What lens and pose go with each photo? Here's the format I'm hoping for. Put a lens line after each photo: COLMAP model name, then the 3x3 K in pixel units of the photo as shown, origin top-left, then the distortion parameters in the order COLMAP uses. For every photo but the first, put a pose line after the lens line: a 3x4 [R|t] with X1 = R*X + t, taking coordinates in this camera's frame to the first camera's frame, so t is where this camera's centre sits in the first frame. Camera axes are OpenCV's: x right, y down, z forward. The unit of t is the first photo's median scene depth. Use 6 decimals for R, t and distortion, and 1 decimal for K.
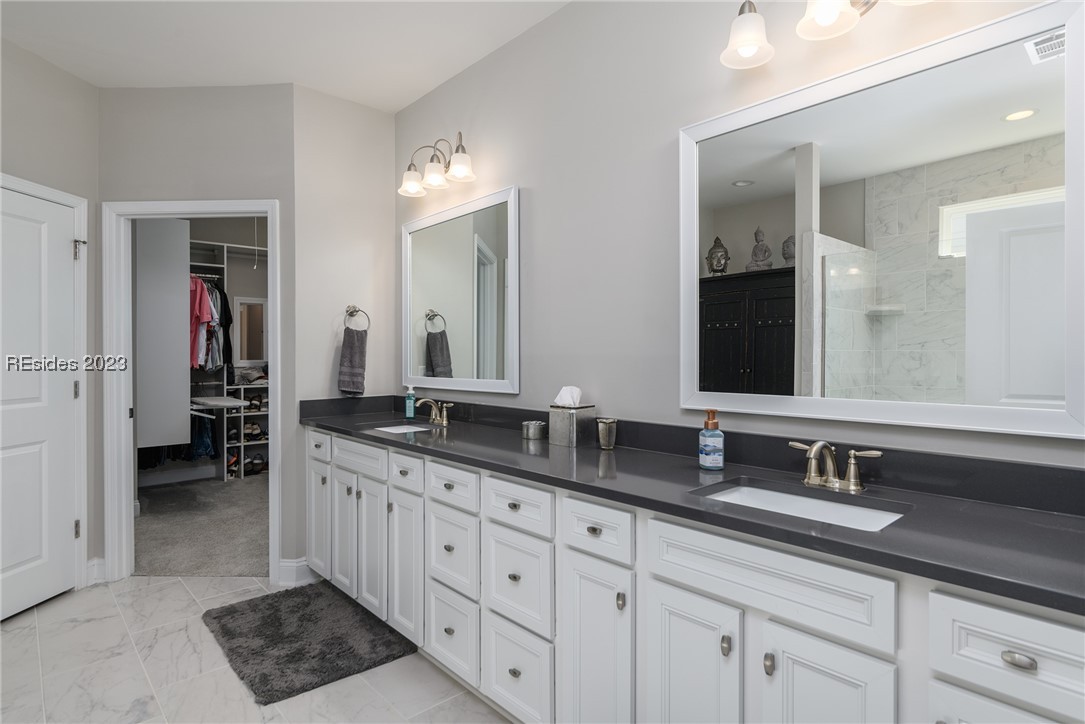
lens RADIAL K [[592.3, 0, 550.2], [0, 592.3, 355.9], [0, 0, 1]] dist [0.000432, -0.000306]
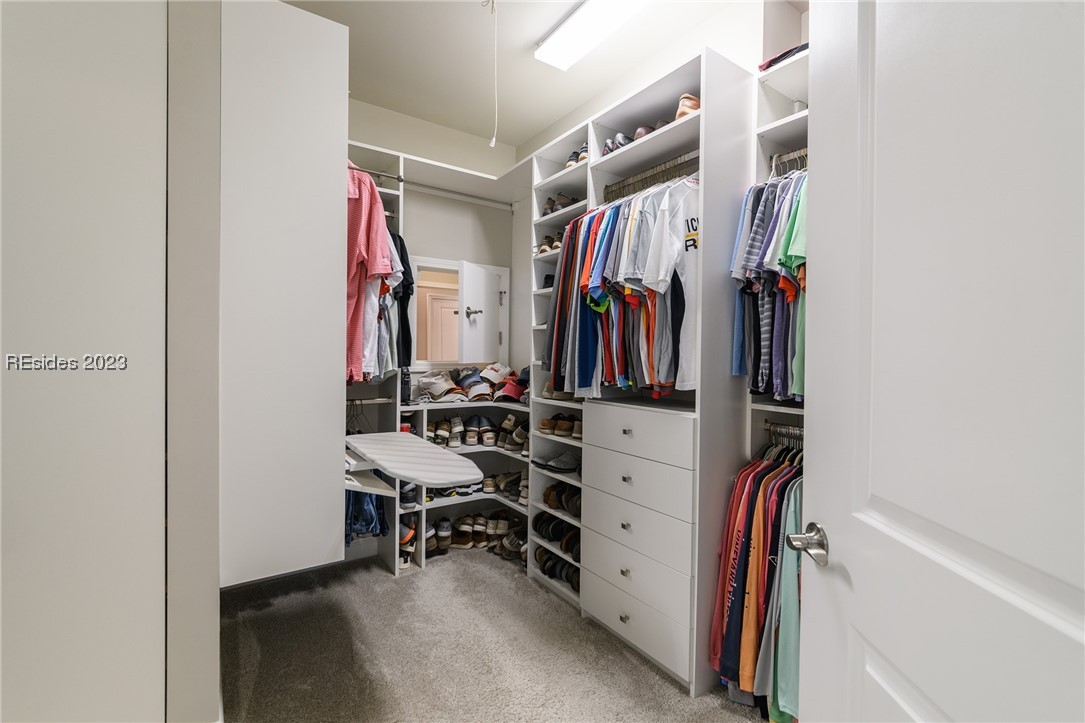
lens RADIAL K [[480.7, 0, 542.5], [0, 480.7, 361.5], [0, 0, 1]] dist [-0.002155, -0.000265]
pose [[0.990869, 0.015664, -0.133914, -0.349244], [-0.014264, 0.999833, 0.011401, 0.000414], [0.134070, -0.009386, 0.990927, 0.560343]]
